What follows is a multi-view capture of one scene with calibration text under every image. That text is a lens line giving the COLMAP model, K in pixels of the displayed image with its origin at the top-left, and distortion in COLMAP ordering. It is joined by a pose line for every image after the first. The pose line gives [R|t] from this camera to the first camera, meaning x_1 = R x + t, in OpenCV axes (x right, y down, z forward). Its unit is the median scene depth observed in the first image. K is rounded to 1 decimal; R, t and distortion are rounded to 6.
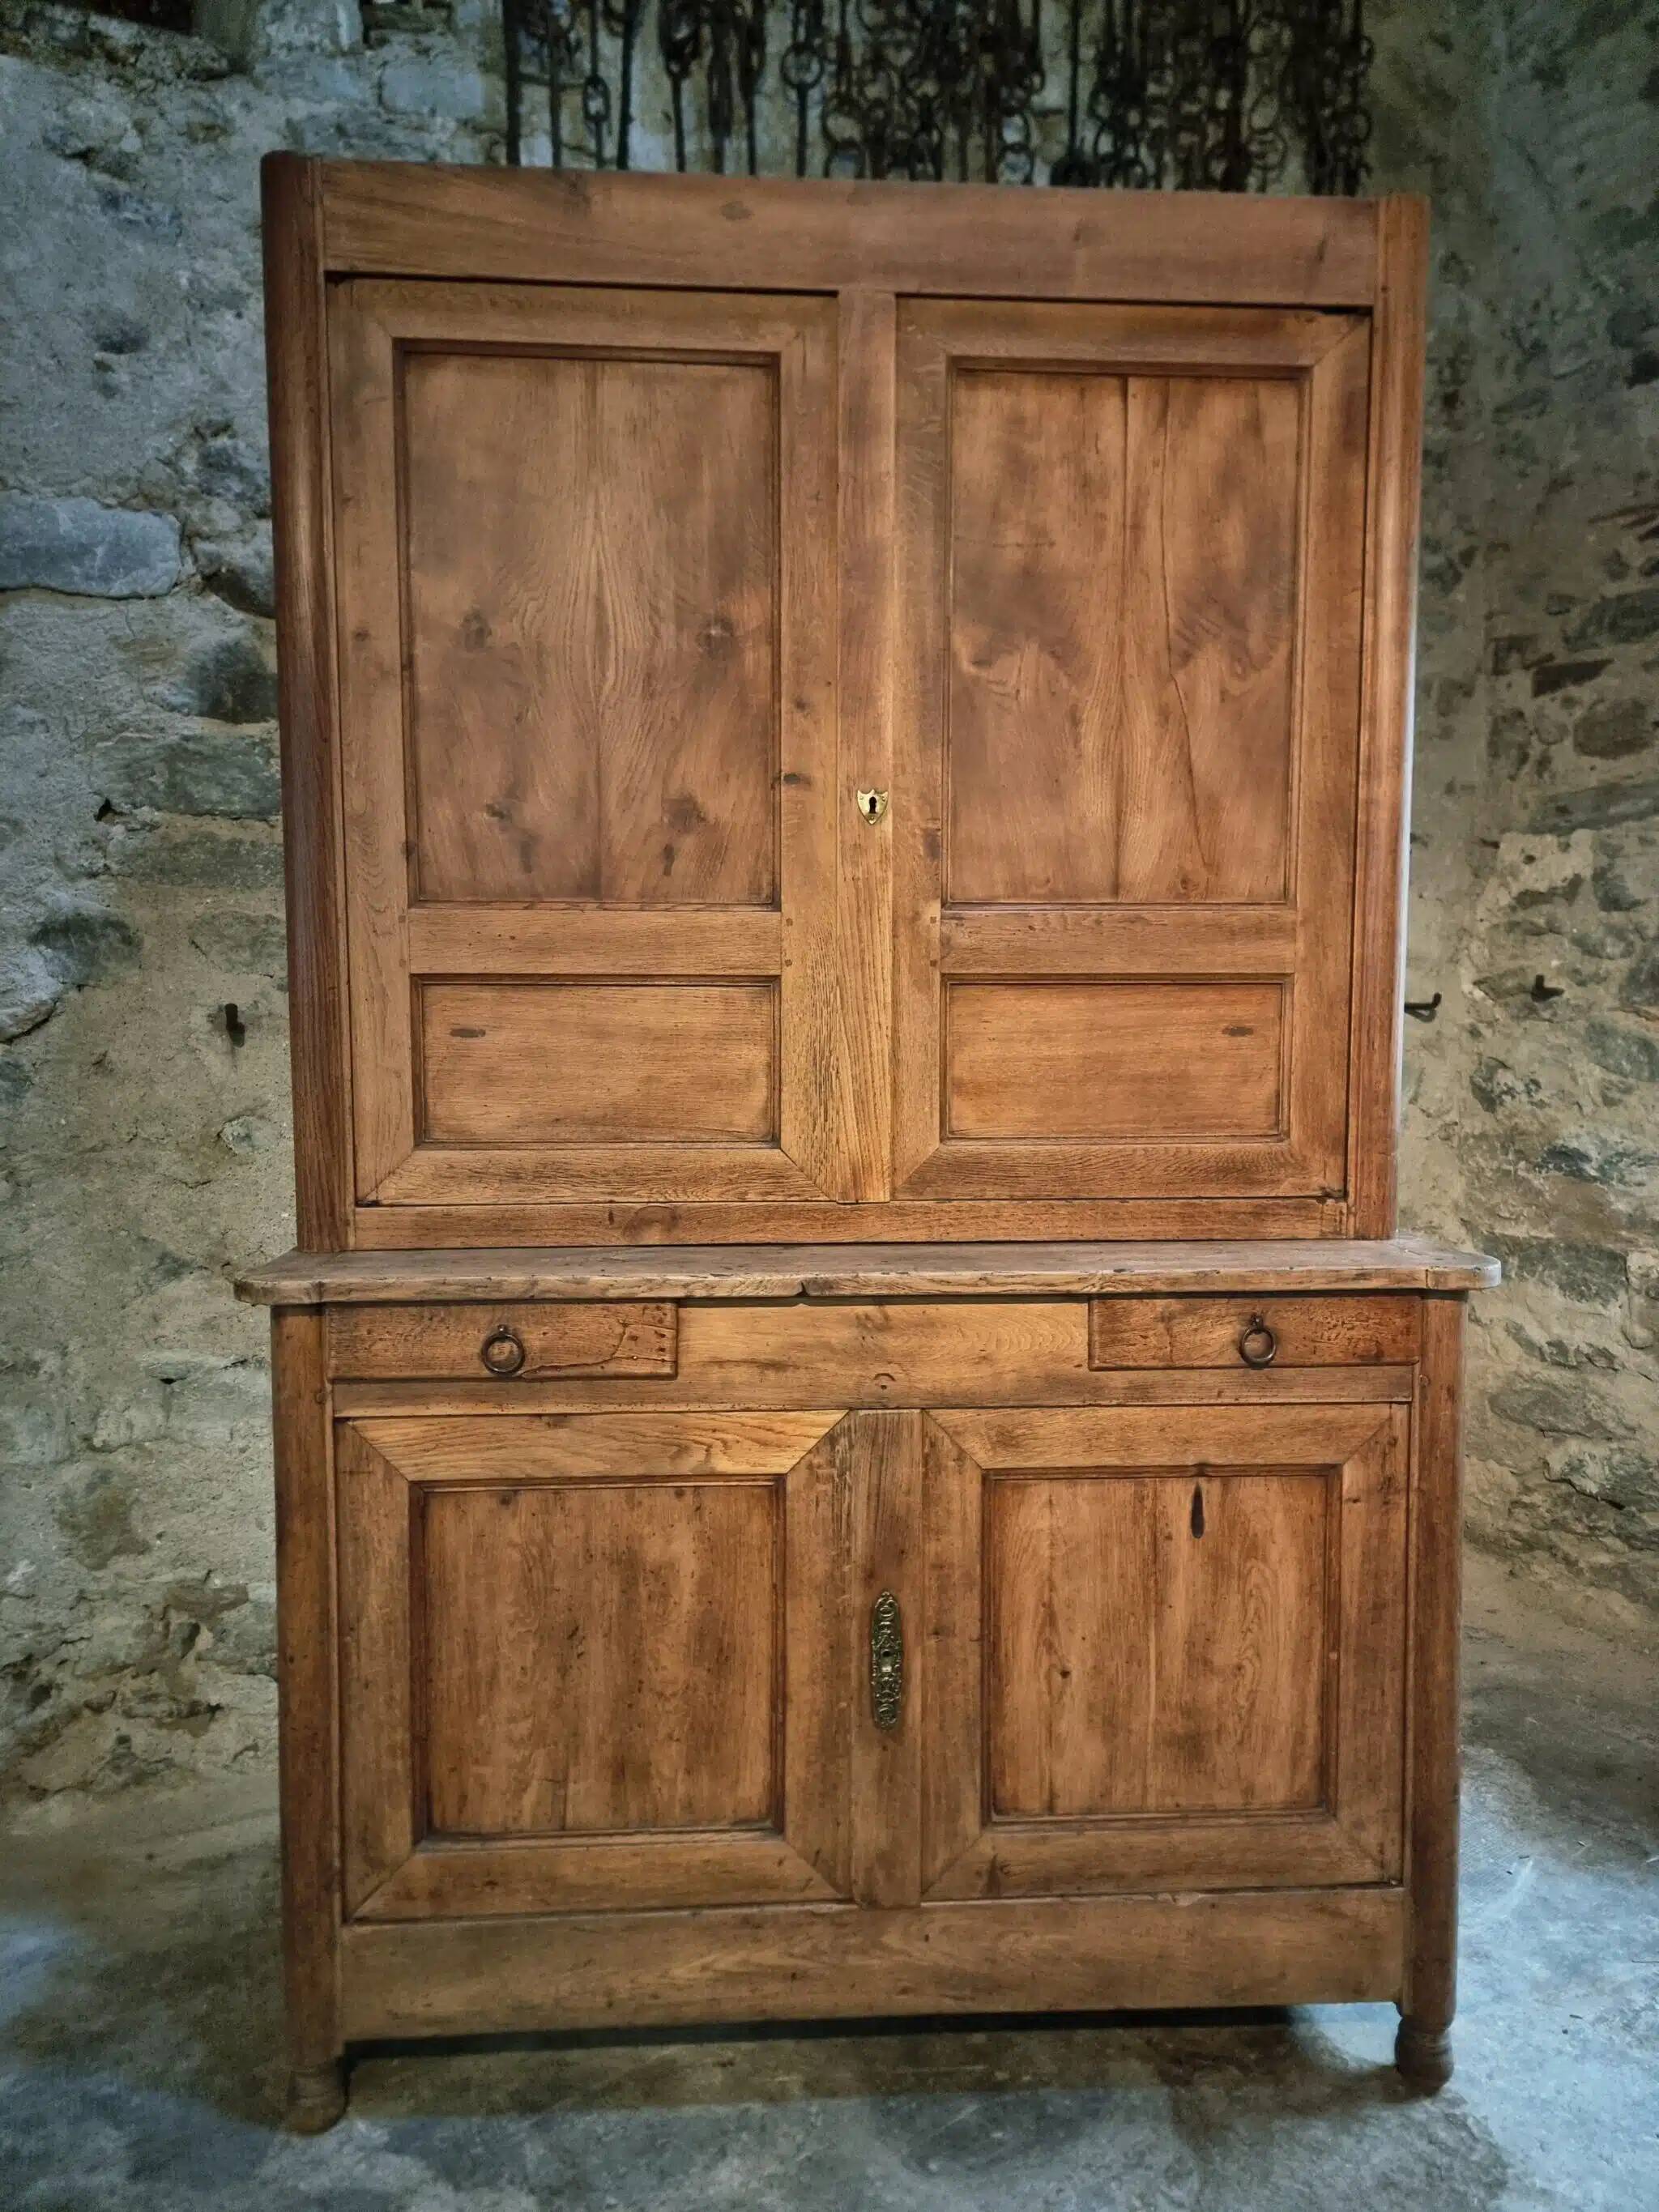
lens RADIAL K [[1531.6, 0, 803.4], [0, 1531.6, 1103.8], [0, 0, 1]] dist [0.080837, -0.067115]
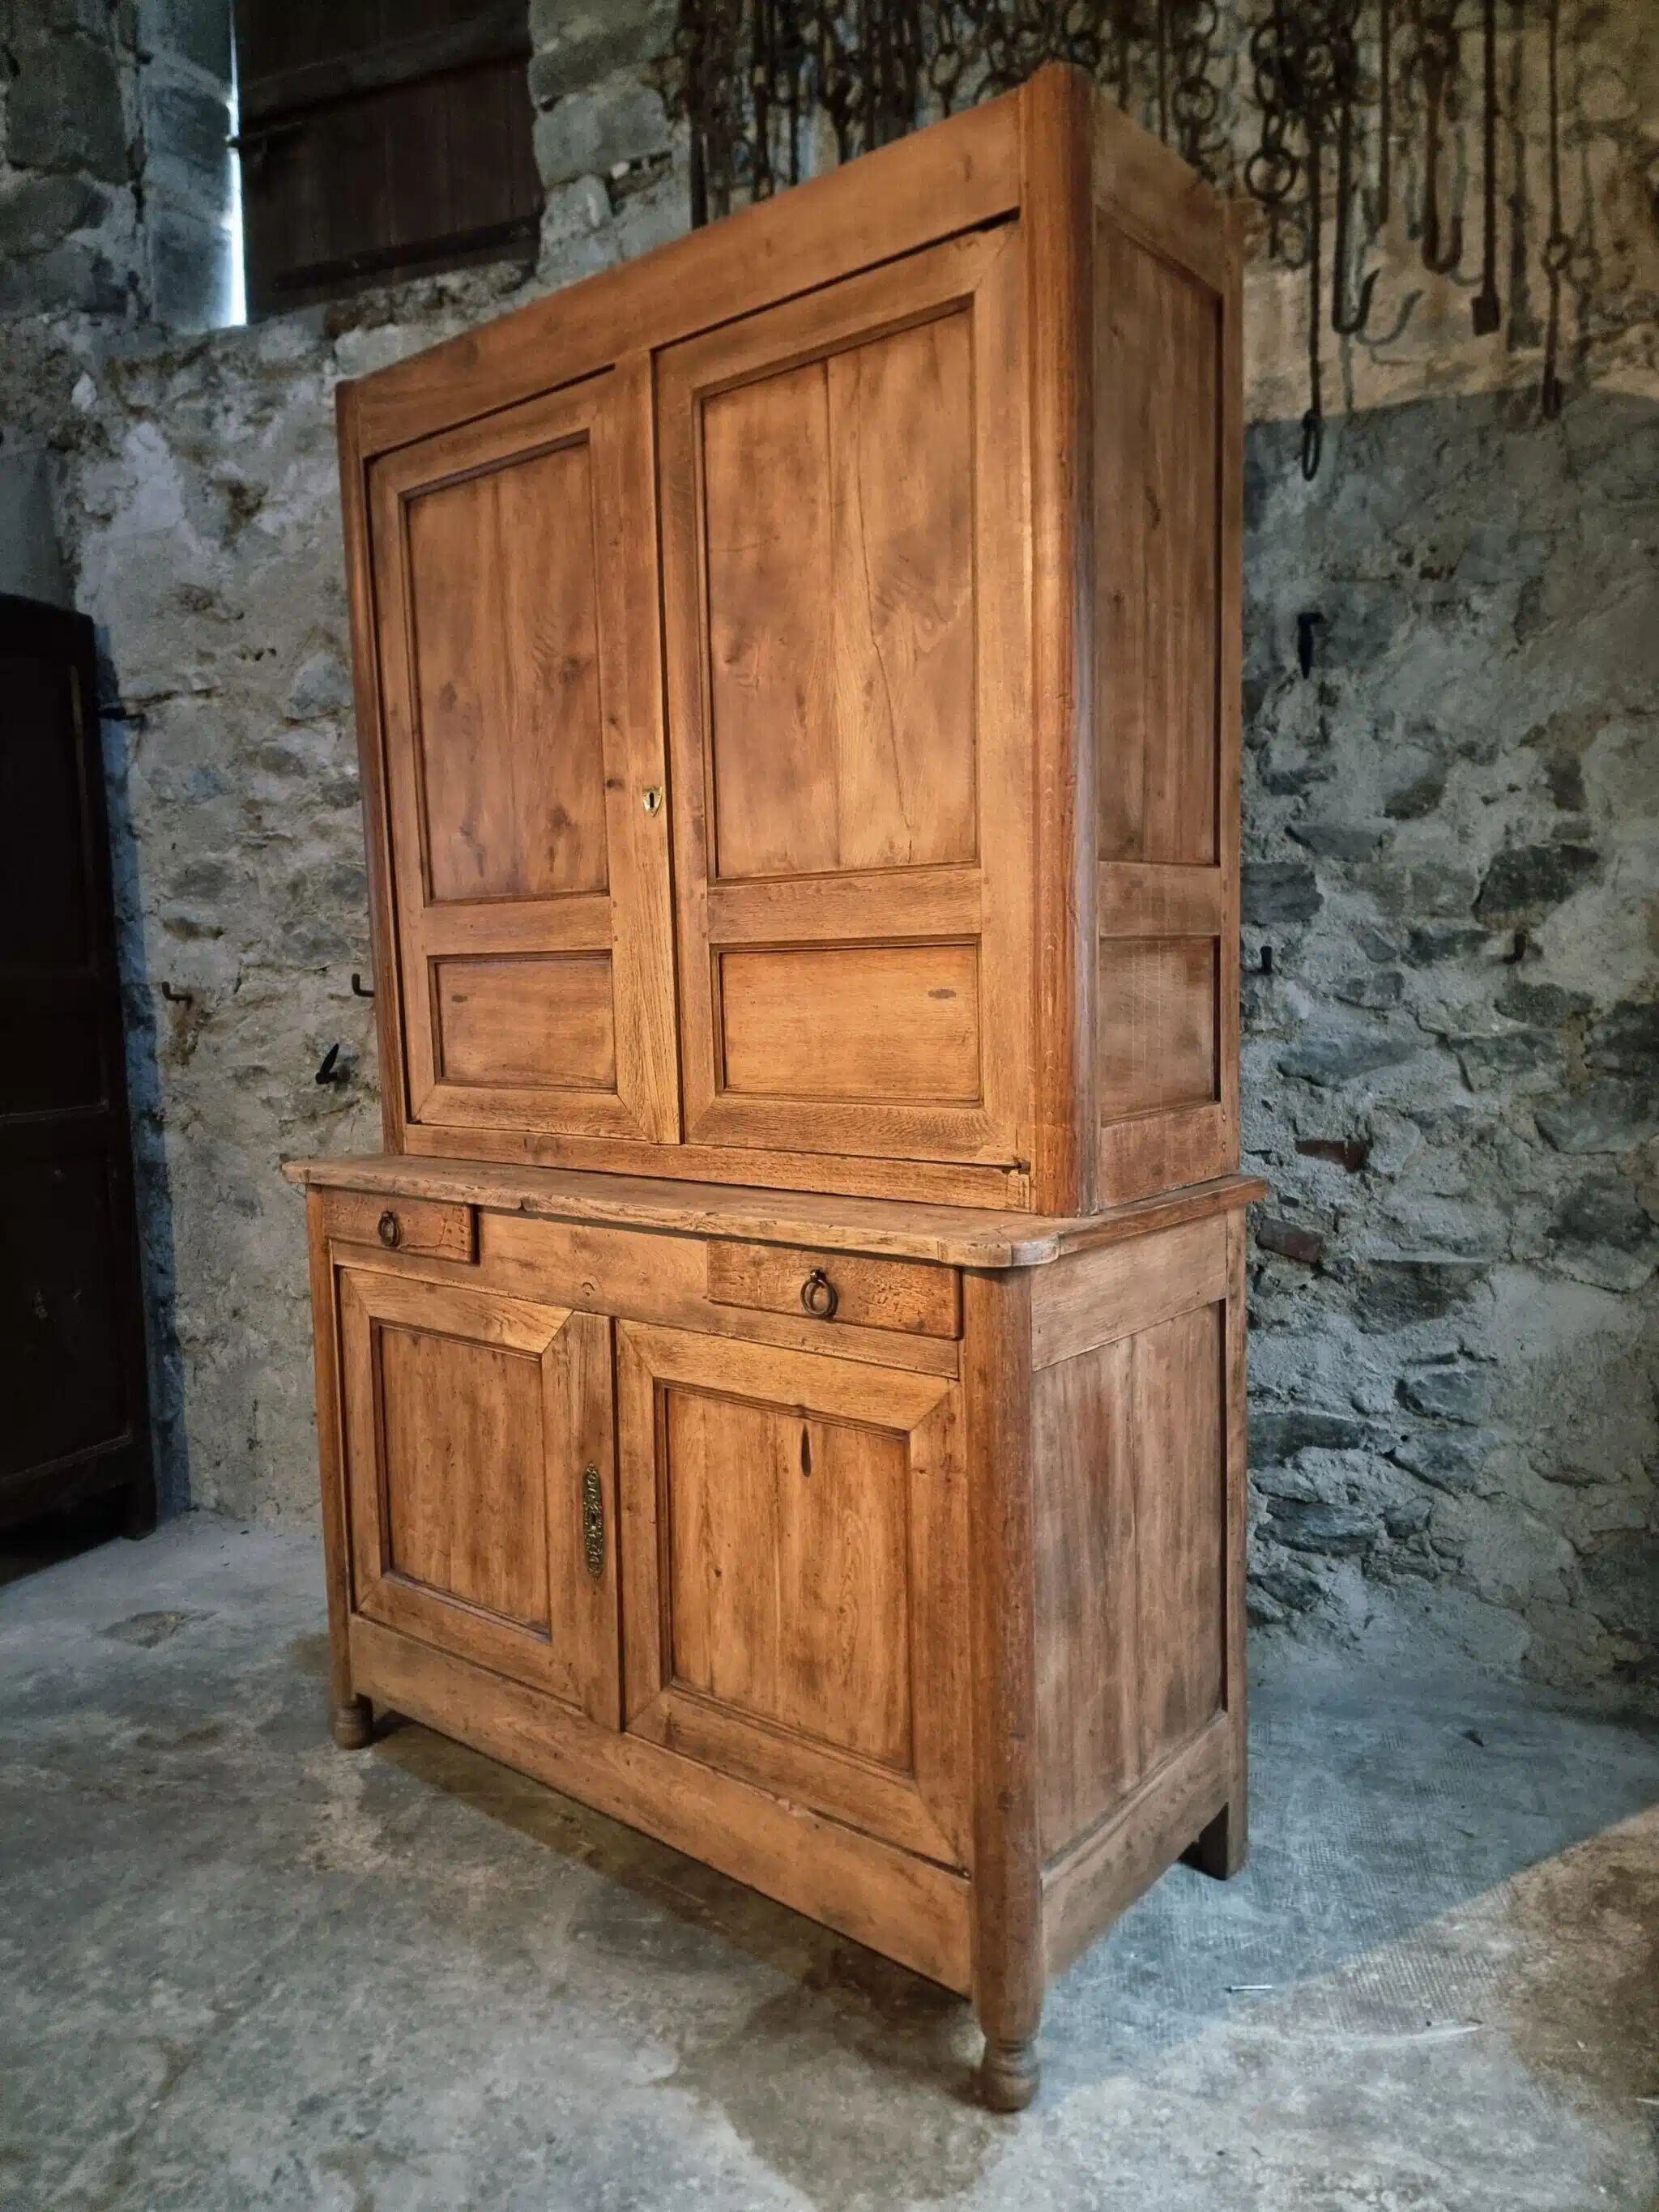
lens RADIAL K [[1531.6, 0, 803.4], [0, 1531.6, 1103.8], [0, 0, 1]] dist [0.080837, -0.067115]
pose [[0.722576, 0.042271, -0.689998, 0.962290], [-0.022105, 0.999031, 0.038055, -0.012562], [0.690938, -0.012245, 0.722810, 0.244686]]
